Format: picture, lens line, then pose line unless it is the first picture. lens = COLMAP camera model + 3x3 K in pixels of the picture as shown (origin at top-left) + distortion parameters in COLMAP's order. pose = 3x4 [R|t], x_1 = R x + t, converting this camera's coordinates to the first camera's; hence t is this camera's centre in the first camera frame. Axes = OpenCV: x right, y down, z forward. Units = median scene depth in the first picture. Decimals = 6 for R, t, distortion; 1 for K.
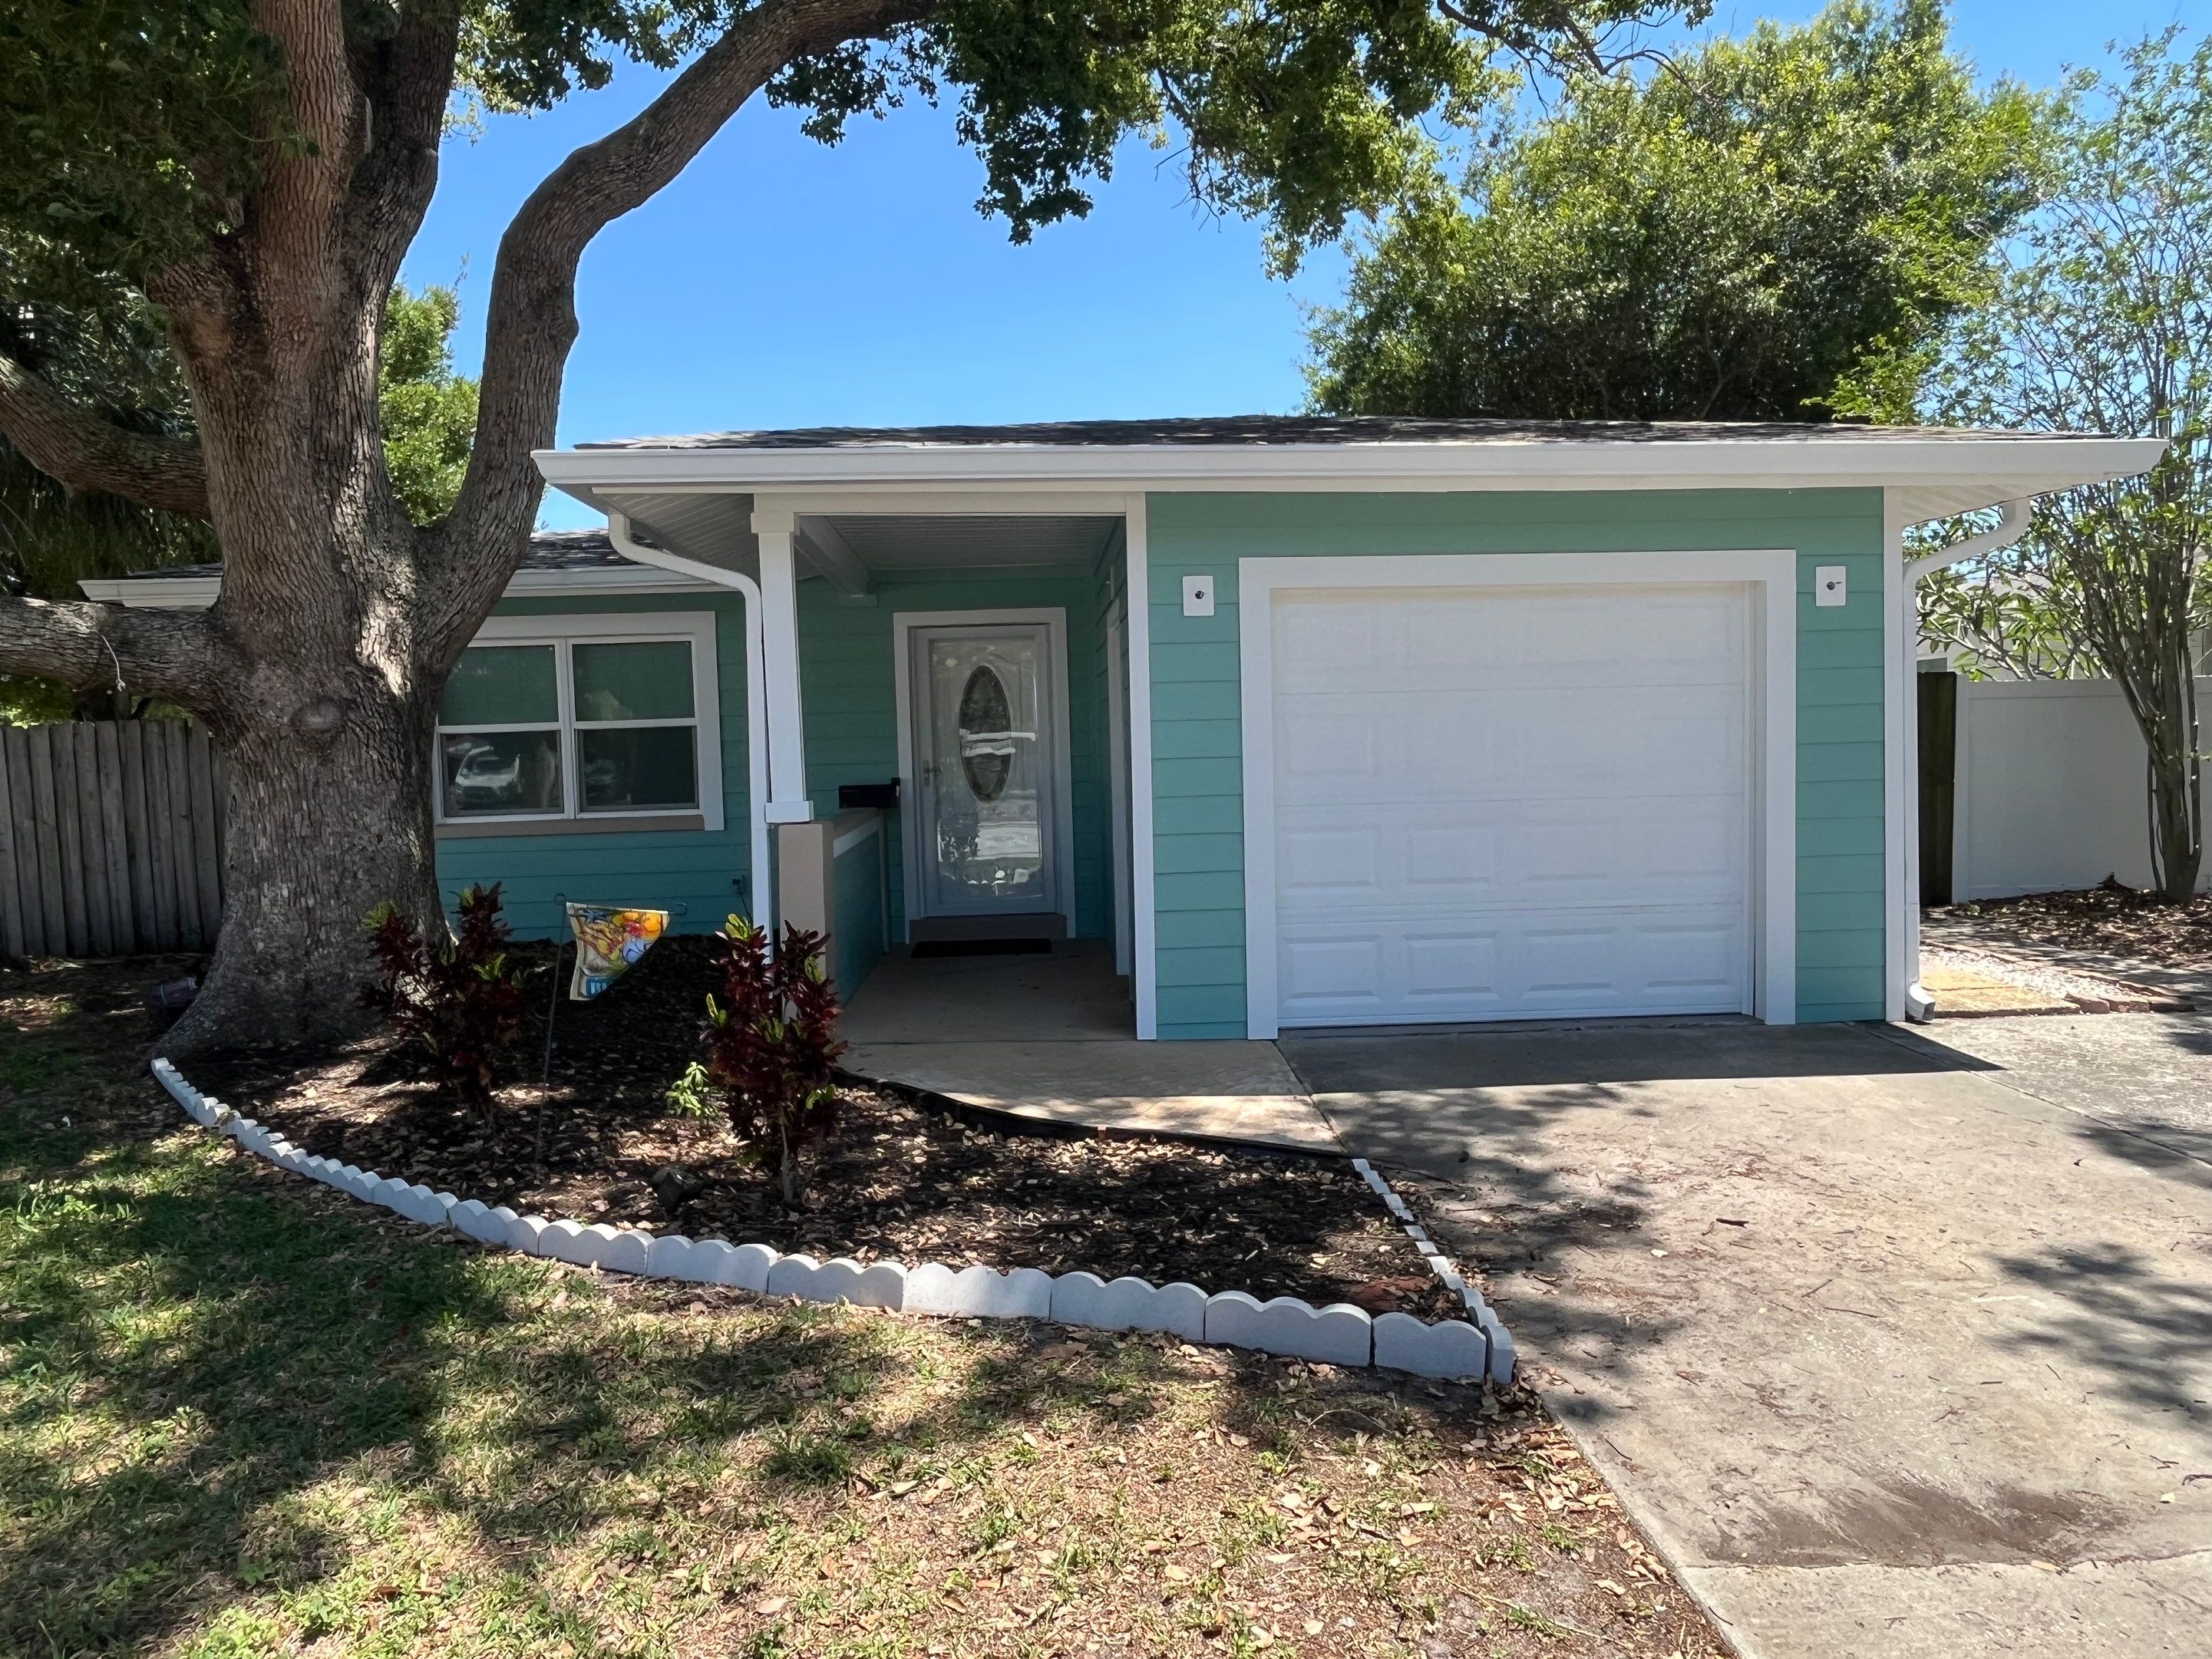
lens RADIAL K [[1509.5, 0, 1106.0], [0, 1509.5, 829.5], [0, 0, 1]] dist [-0.010620, -0.005292]
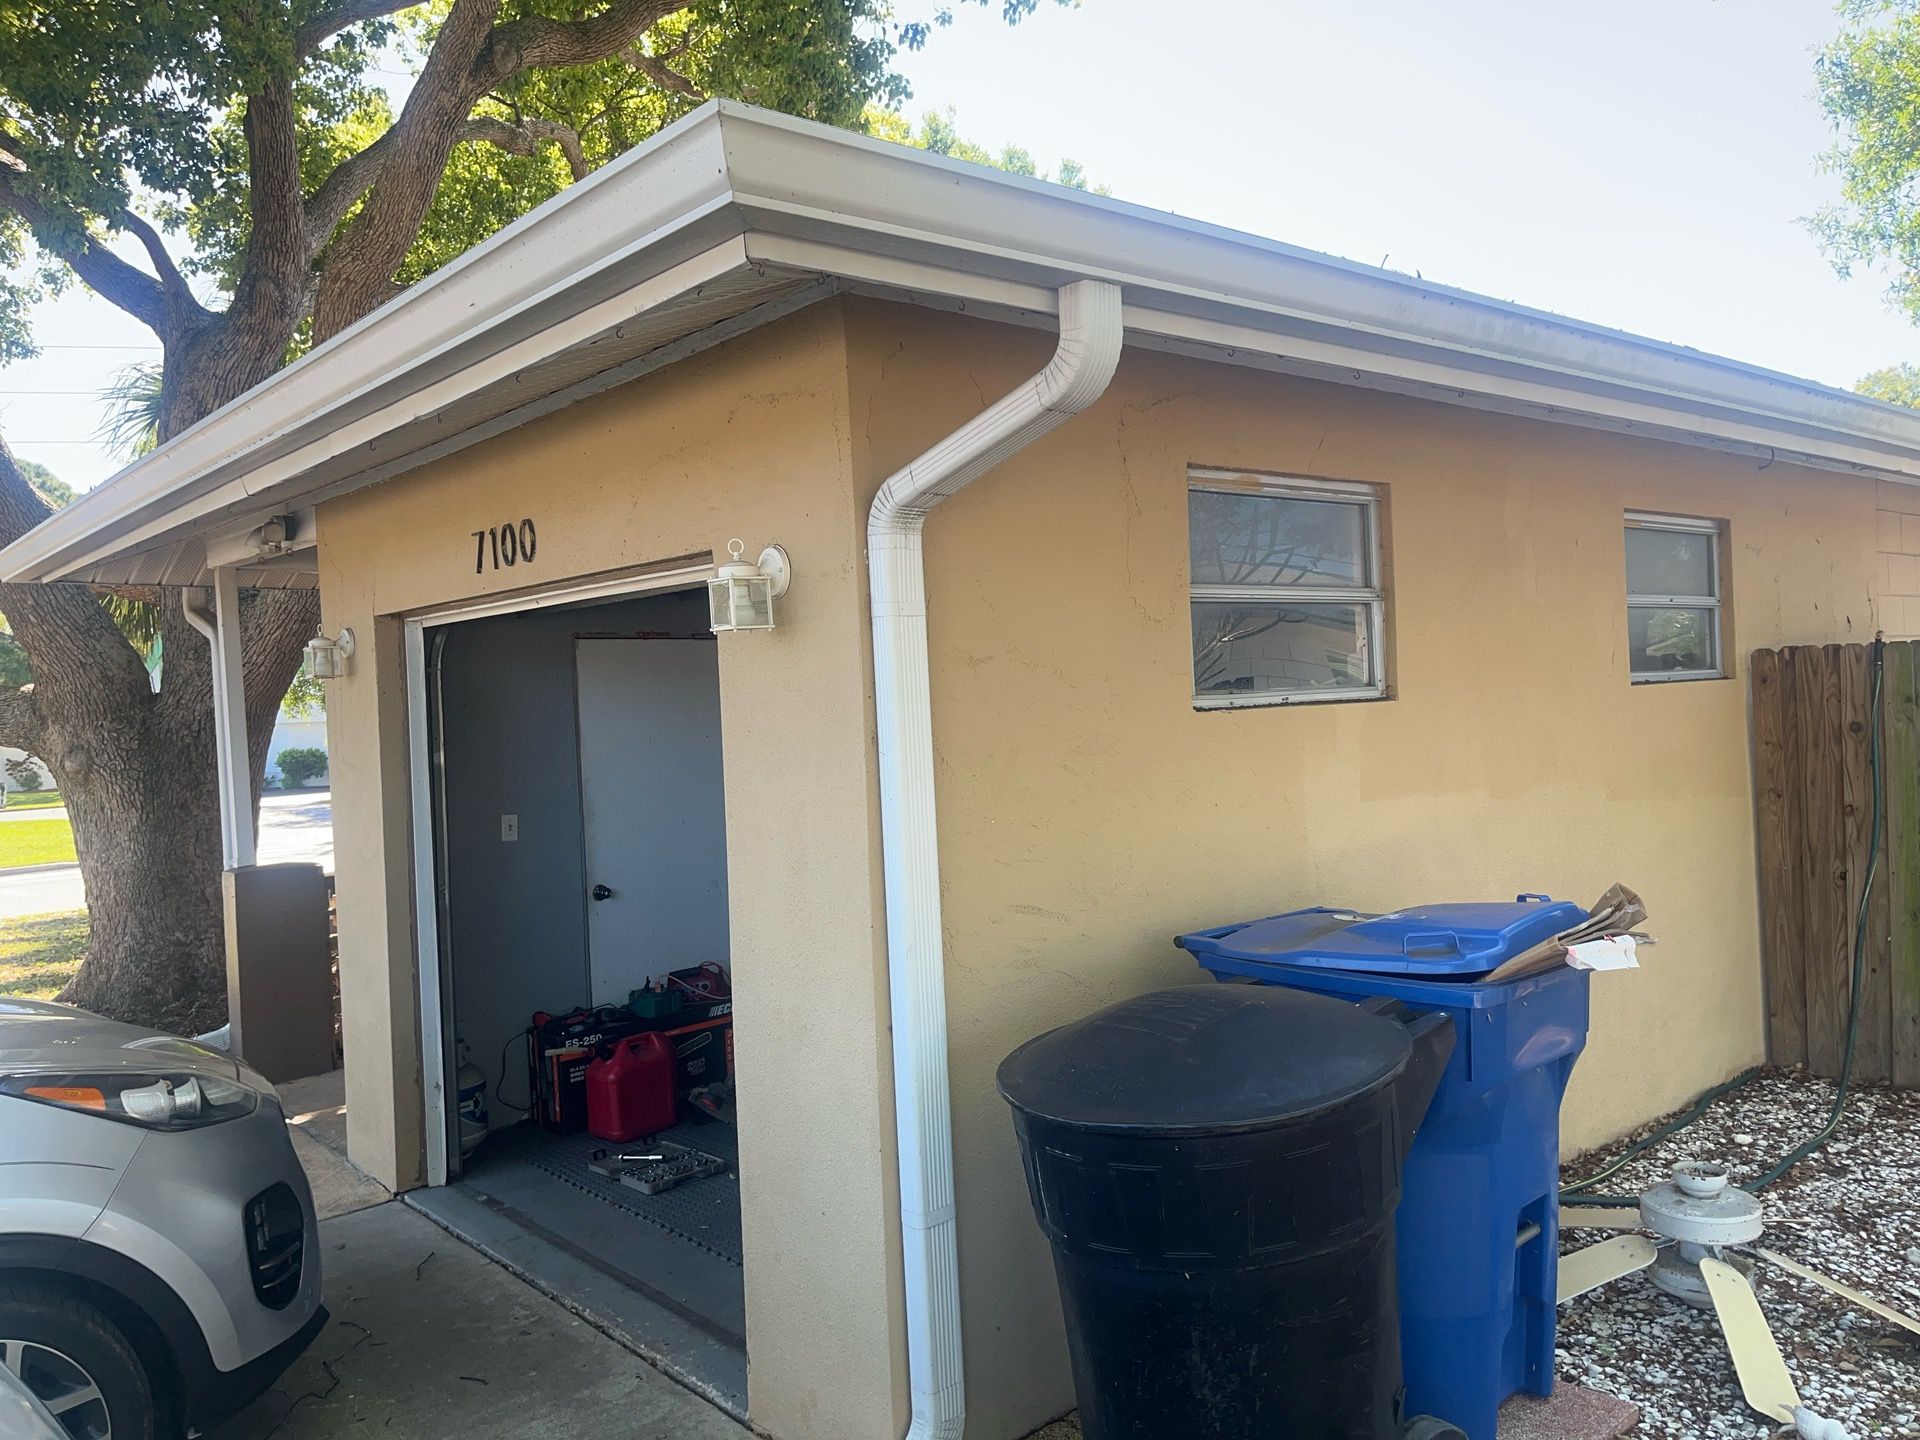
lens RADIAL K [[1472.7, 0, 967.7], [0, 1472.7, 731.4], [0, 0, 1]] dist [0.005443, -0.002924]
pose [[0.616731, 0.012852, -0.787069, 0.867341], [-0.015556, 0.999870, 0.004137, -0.106625], [0.787021, 0.009692, 0.616851, 0.742457]]
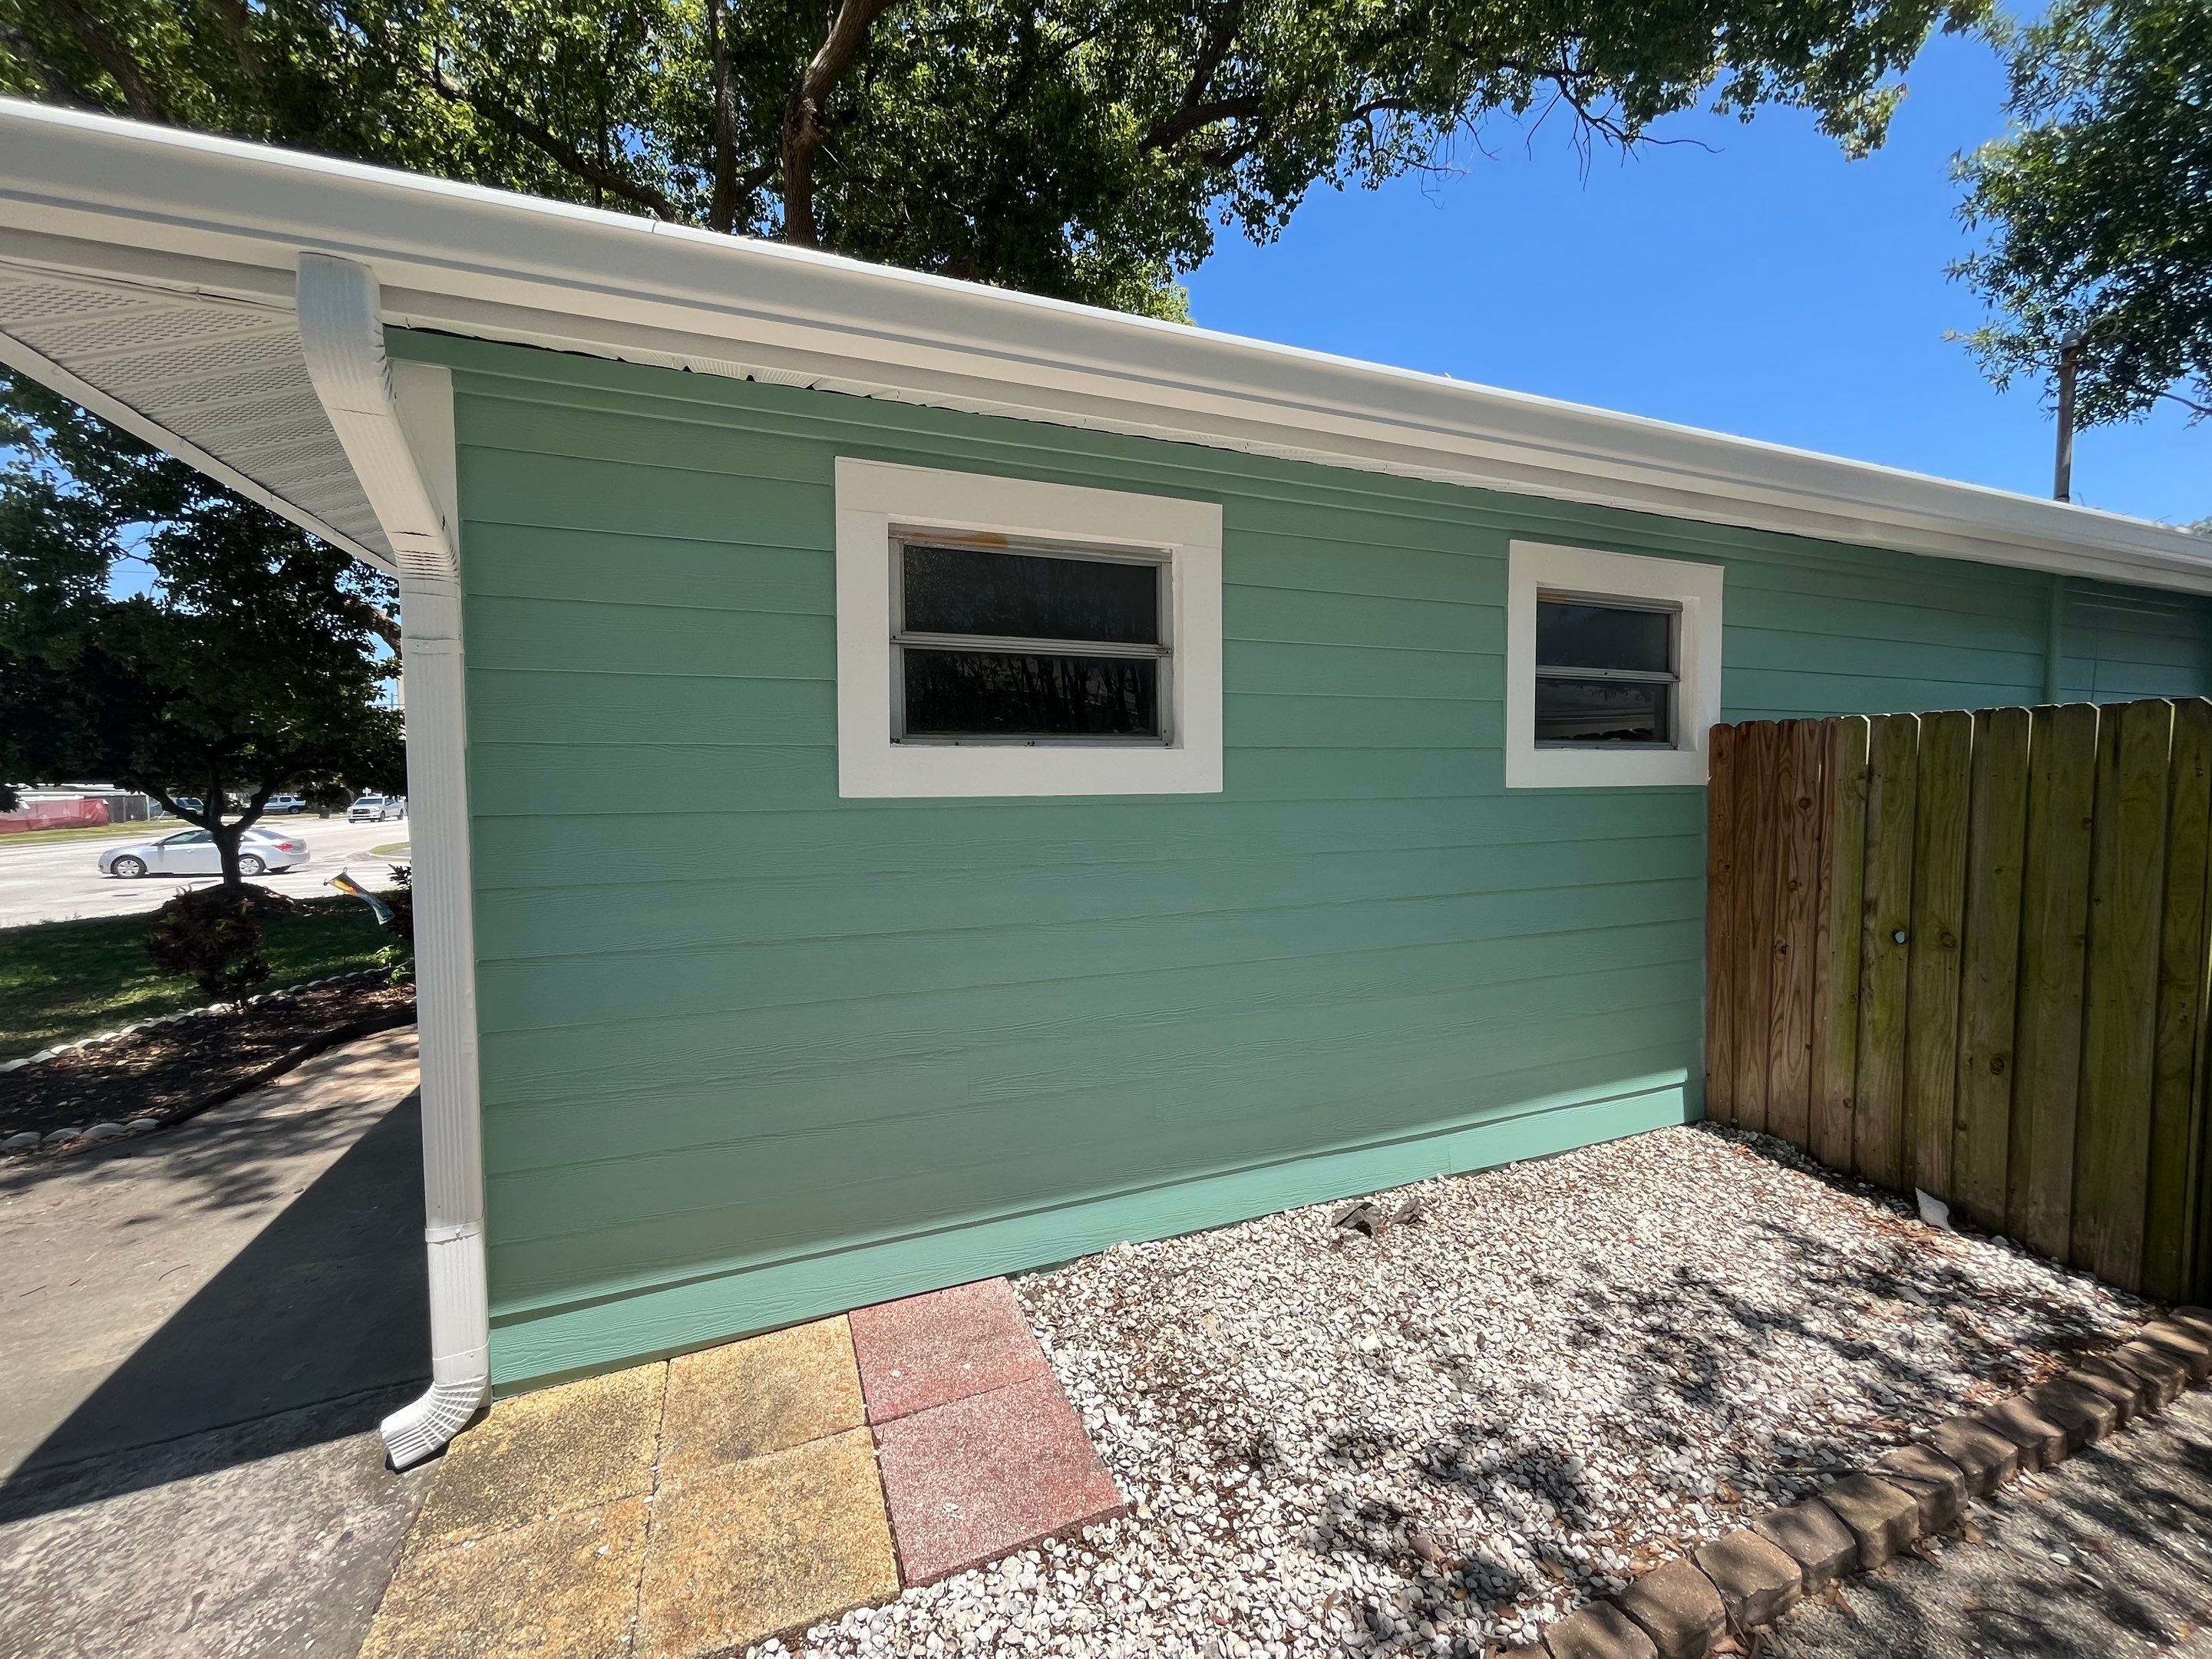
lens RADIAL K [[915.4, 0, 1097.2], [0, 915.4, 824.6], [0, 0, 1]] dist [-0.001398, -0.000175]
pose [[0.328741, 0.073110, -0.941586, 0.873460], [-0.054462, 0.996808, 0.058383, -0.109308], [0.942849, 0.032087, 0.331673, 1.091007]]
